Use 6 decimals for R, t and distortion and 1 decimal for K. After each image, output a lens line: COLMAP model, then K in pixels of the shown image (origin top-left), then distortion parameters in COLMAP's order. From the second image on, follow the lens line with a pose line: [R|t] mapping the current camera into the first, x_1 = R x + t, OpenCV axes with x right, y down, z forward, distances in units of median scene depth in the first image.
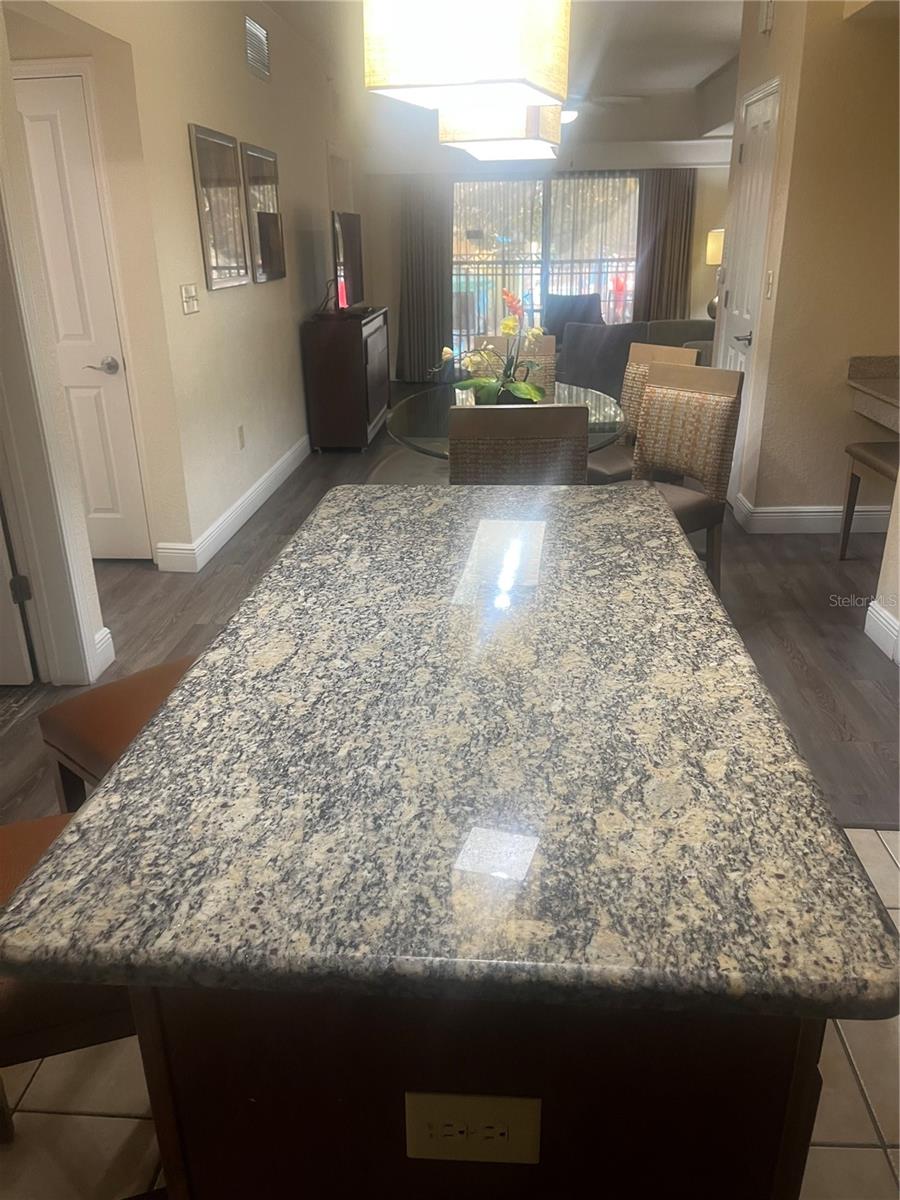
lens RADIAL K [[912.9, 0, 446.2], [0, 912.9, 598.9], [0, 0, 1]] dist [0.054972, -0.061503]
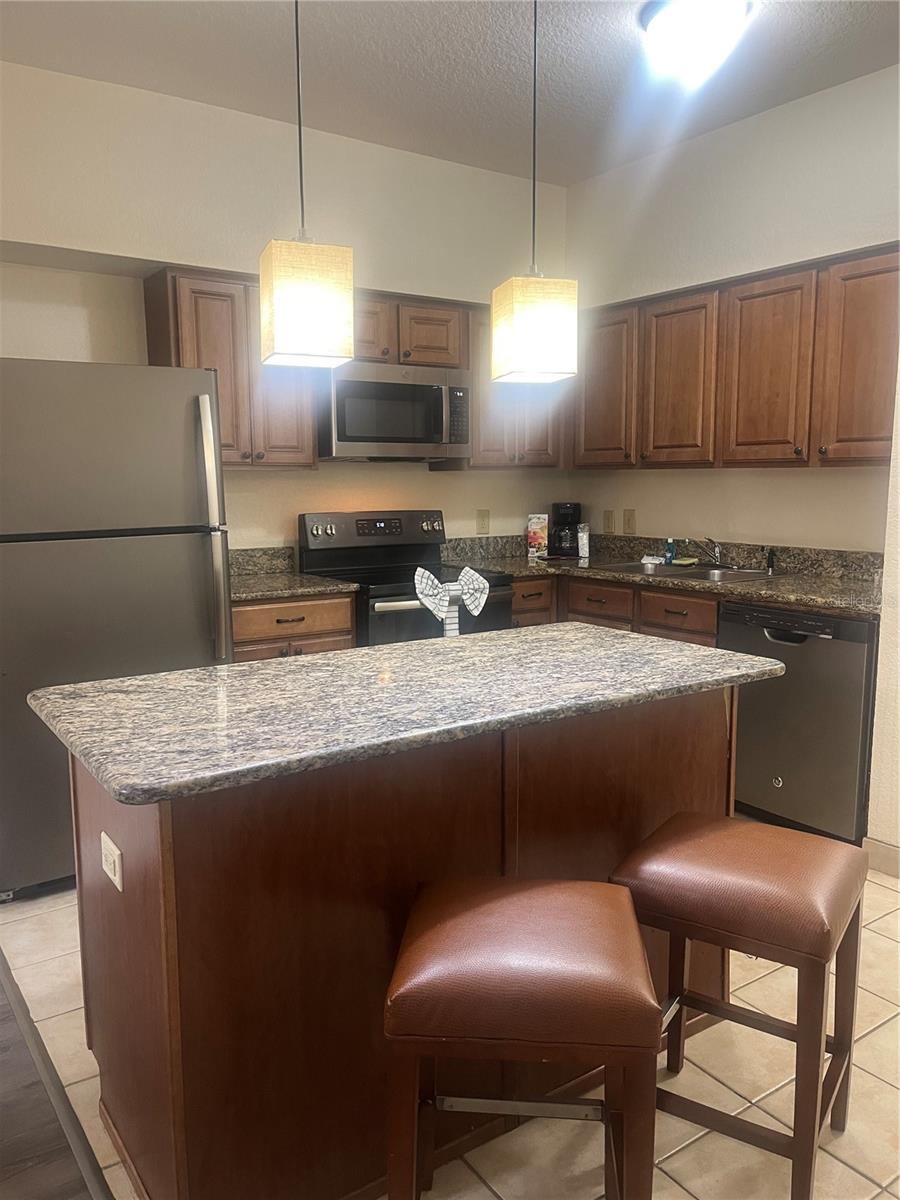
lens RADIAL K [[912.9, 0, 456.9], [0, 912.9, 598.8], [0, 0, 1]] dist [0.054972, -0.061503]
pose [[-0.629421, -0.085733, 0.772321, -1.235651], [0.298687, 0.890847, 0.342312, -0.653774], [-0.717367, 0.446140, -0.535110, 1.914128]]
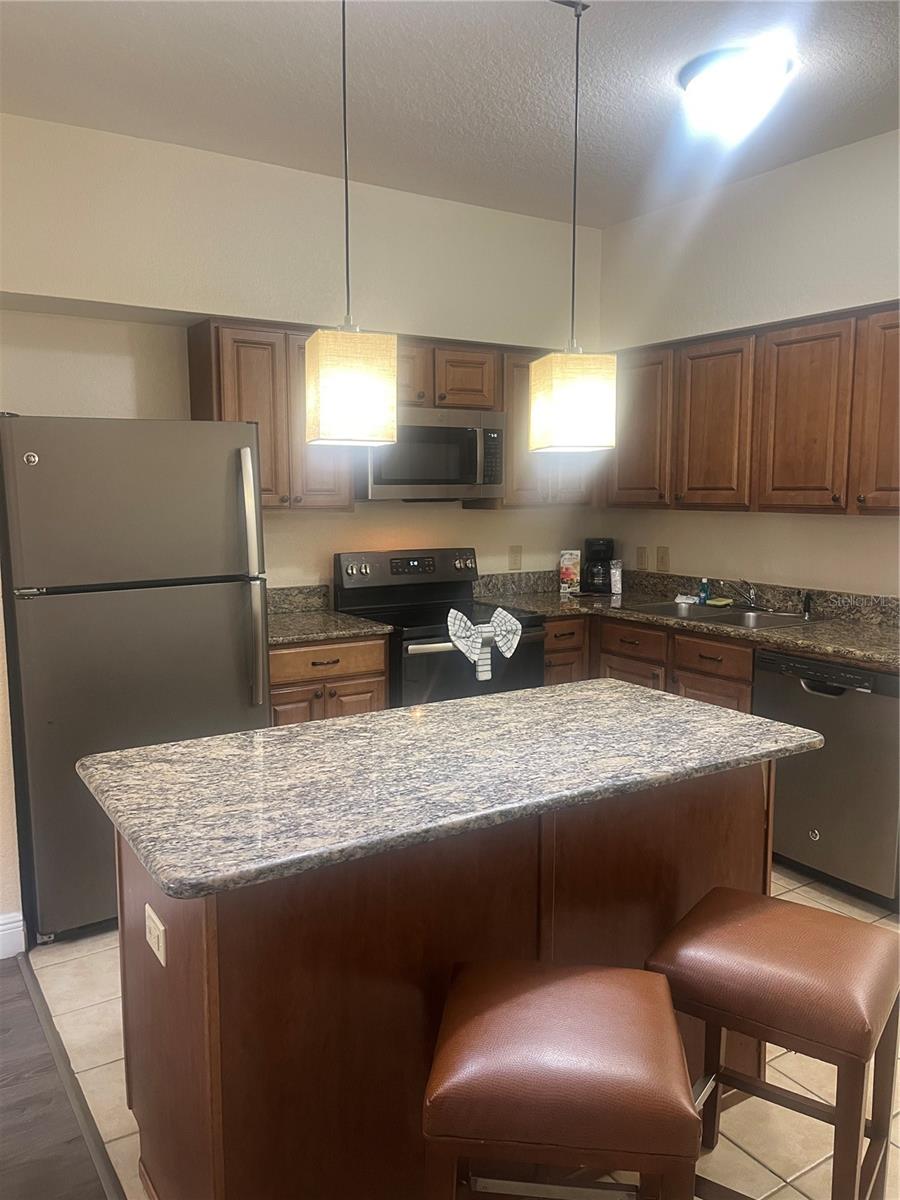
lens RADIAL K [[912.9, 0, 448.3], [0, 912.9, 593.9], [0, 0, 1]] dist [0.054972, -0.061503]
pose [[-0.597106, -0.080684, 0.798094, -1.231110], [0.303239, 0.898396, 0.317697, -0.765337], [-0.742637, 0.431712, -0.511971, 1.887185]]
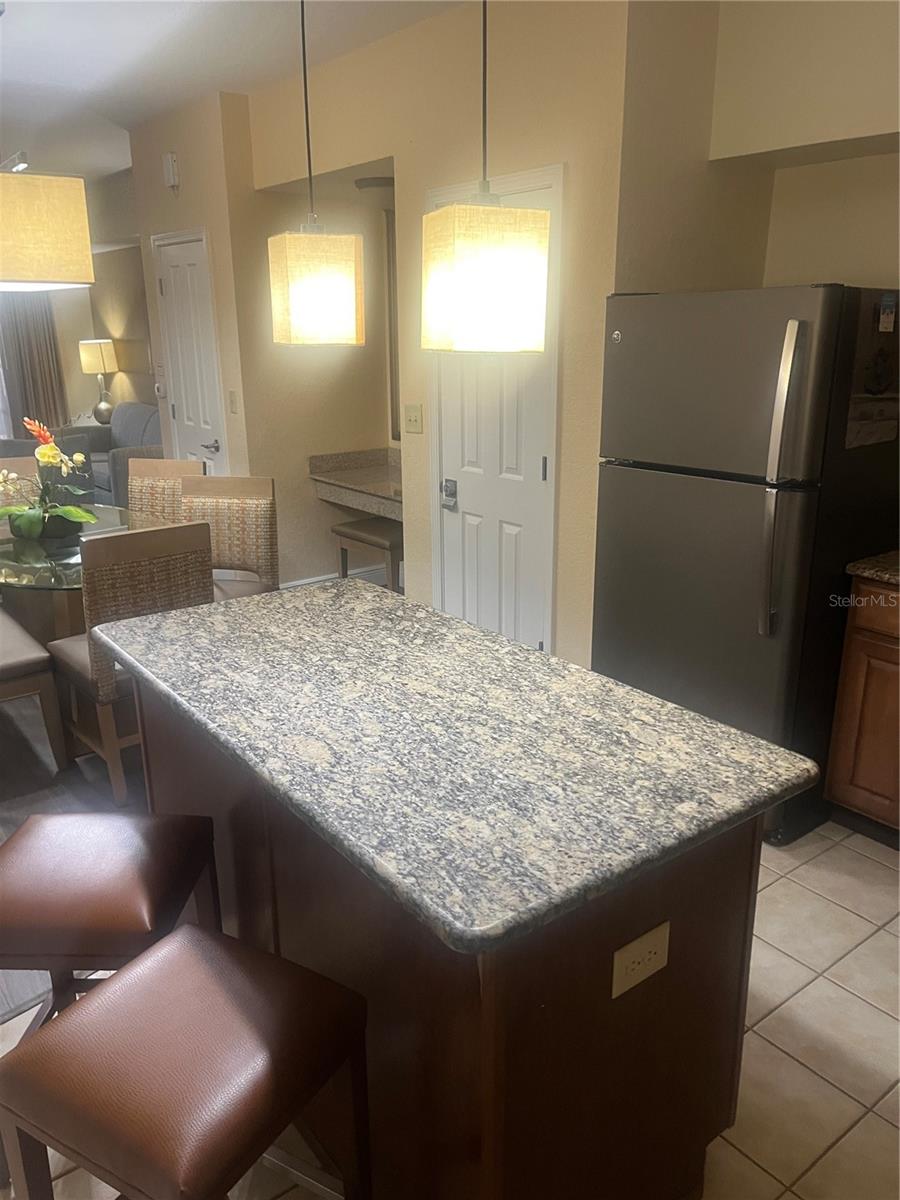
lens RADIAL K [[912.9, 0, 464.6], [0, 912.9, 604.8], [0, 0, 1]] dist [0.054972, -0.061503]
pose [[0.741083, -0.184730, 0.645501, -0.813629], [0.239489, 0.970895, 0.002901, -0.086368], [-0.627249, 0.152440, 0.763754, -0.109136]]
